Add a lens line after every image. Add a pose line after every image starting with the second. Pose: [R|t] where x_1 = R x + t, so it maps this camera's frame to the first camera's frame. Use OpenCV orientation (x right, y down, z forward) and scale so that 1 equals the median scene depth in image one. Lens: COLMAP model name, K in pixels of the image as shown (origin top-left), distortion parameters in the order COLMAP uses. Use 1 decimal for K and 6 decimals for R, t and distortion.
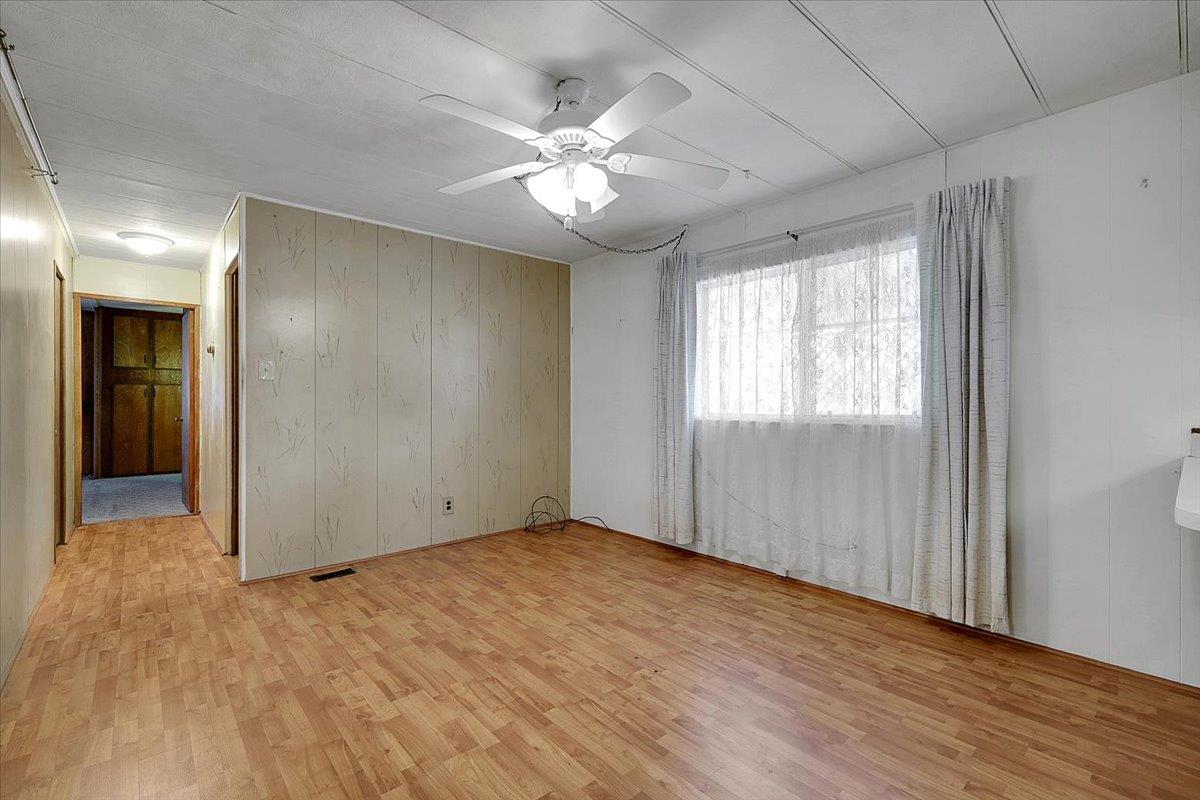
lens RADIAL K [[529.0, 0, 597.0], [0, 529.0, 392.9], [0, 0, 1]] dist [0.003190, -0.000378]
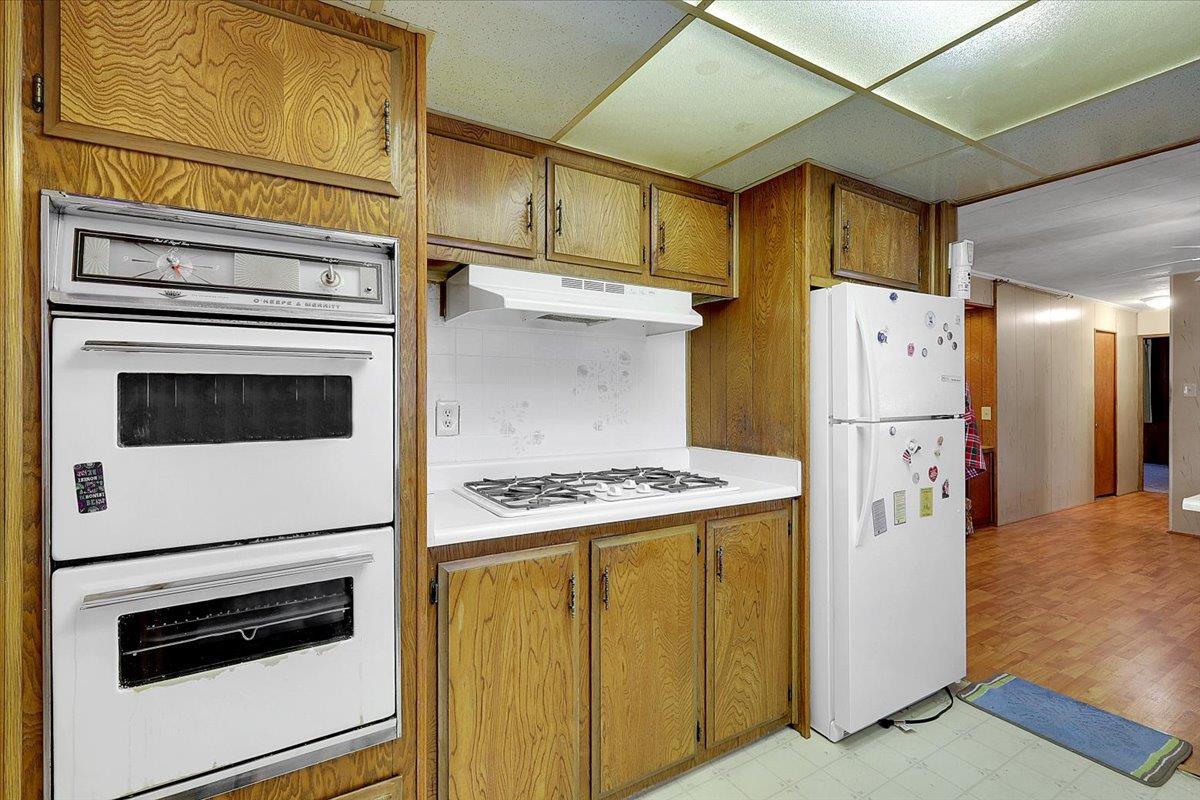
lens RADIAL K [[529.0, 0, 597.0], [0, 529.0, 392.9], [0, 0, 1]] dist [0.003190, -0.000378]
pose [[-0.188217, -0.003853, -0.982120, 1.422955], [0.005029, 0.999975, -0.004887, -0.046828], [0.982115, -0.005859, -0.188193, -0.398816]]
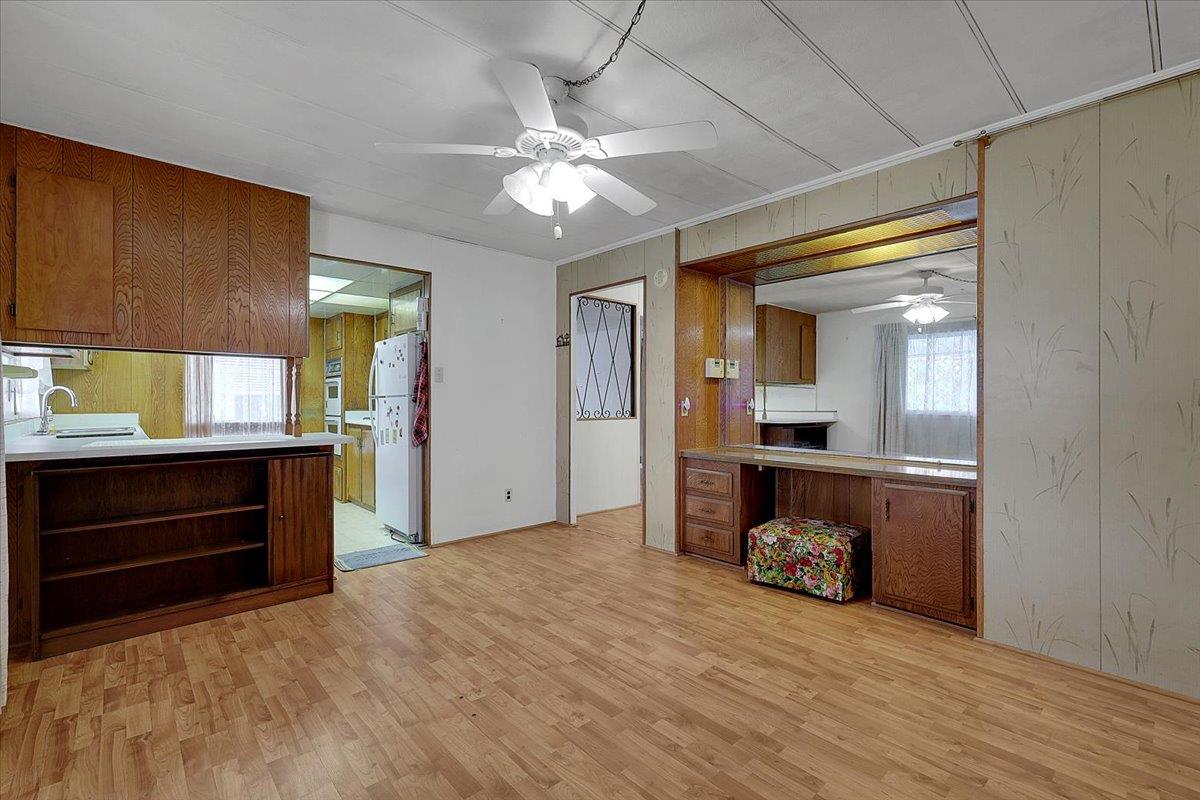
lens RADIAL K [[529.0, 0, 597.0], [0, 529.0, 392.9], [0, 0, 1]] dist [0.003190, -0.000378]
pose [[-0.999931, -0.000071, -0.011785, -0.096137], [0.000184, 0.999766, -0.021631, 0.016840], [0.011784, -0.021632, -0.999697, 1.657557]]
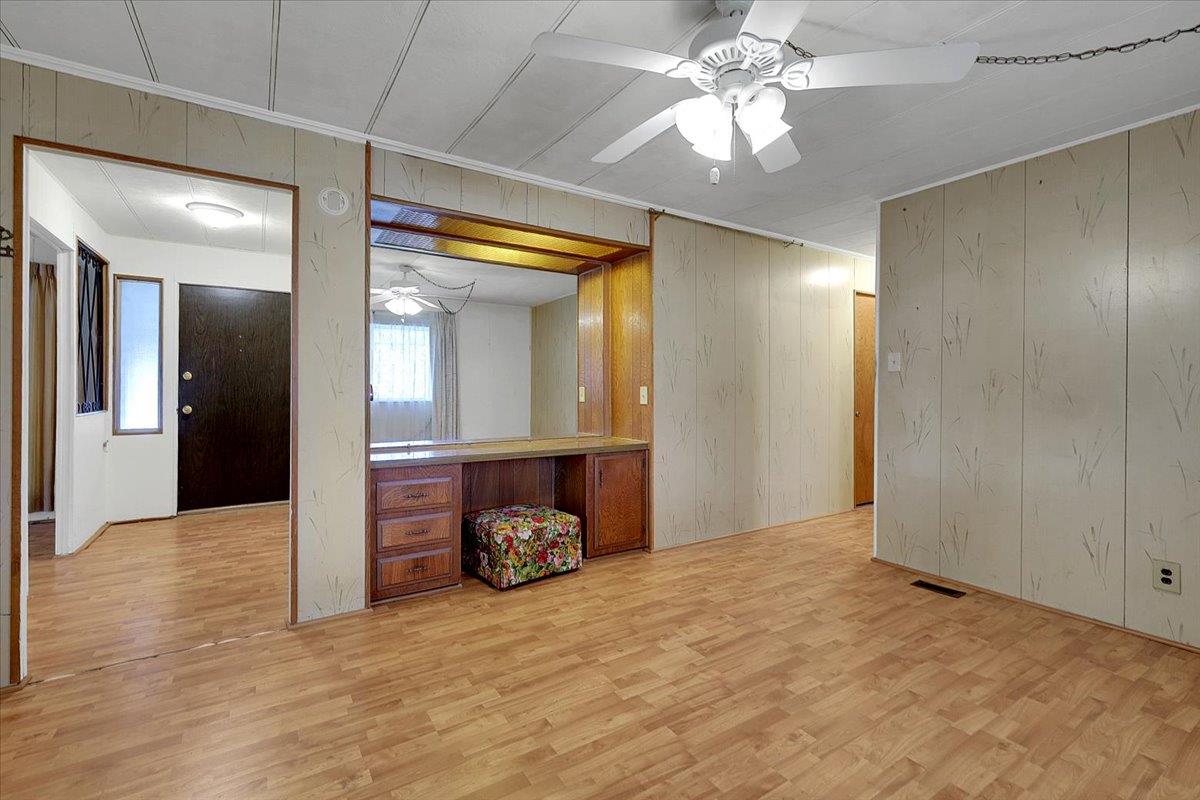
lens RADIAL K [[529.0, 0, 597.0], [0, 529.0, 392.9], [0, 0, 1]] dist [0.003190, -0.000378]
pose [[-0.151162, 0.009892, -0.988459, 0.624793], [0.005701, 0.999942, 0.009135, 0.004039], [0.988493, -0.004254, -0.151210, 0.761916]]
